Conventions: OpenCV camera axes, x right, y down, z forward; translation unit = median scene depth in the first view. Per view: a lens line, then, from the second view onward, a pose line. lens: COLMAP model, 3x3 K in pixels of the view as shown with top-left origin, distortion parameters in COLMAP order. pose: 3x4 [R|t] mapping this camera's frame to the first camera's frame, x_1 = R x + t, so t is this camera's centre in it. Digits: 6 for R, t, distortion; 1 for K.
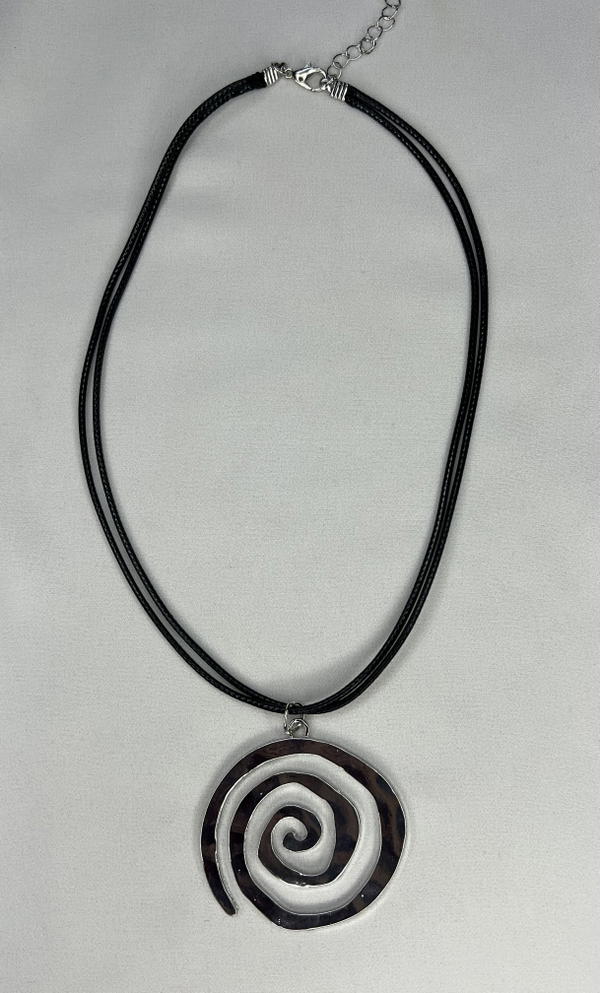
lens RADIAL K [[909.1, 0, 297.6], [0, 909.1, 497.2], [0, 0, 1]] dist [0.005556, 0.000000]
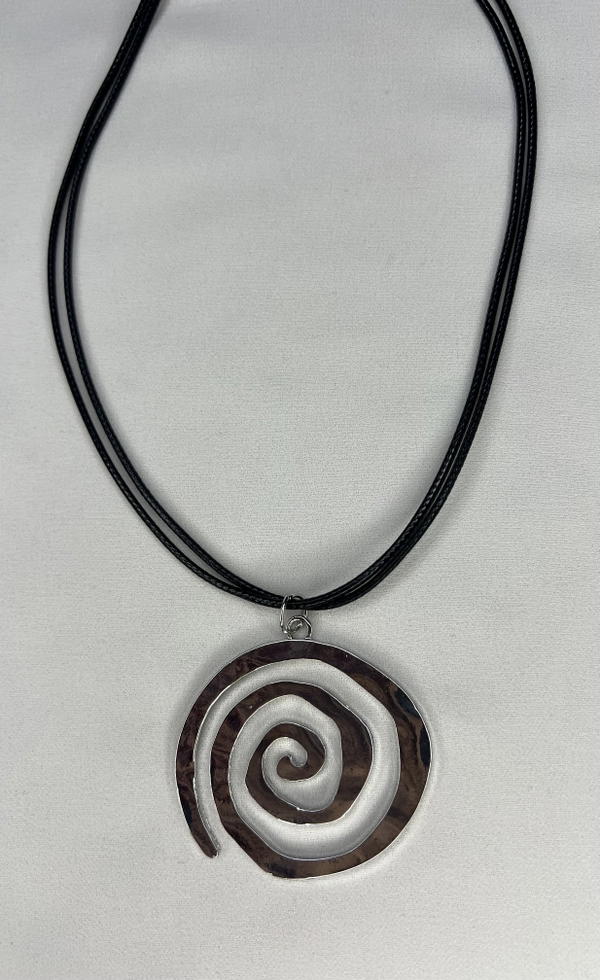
lens RADIAL K [[729.0, 0, 309.0], [0, 729.0, 491.0], [0, 0, 1]] dist [-0.009348, -0.011807]
pose [[0.999363, 0.014334, -0.032690, 0.028863], [-0.014371, 0.999896, -0.000884, 0.131060], [0.032674, 0.001353, 0.999465, 0.349331]]
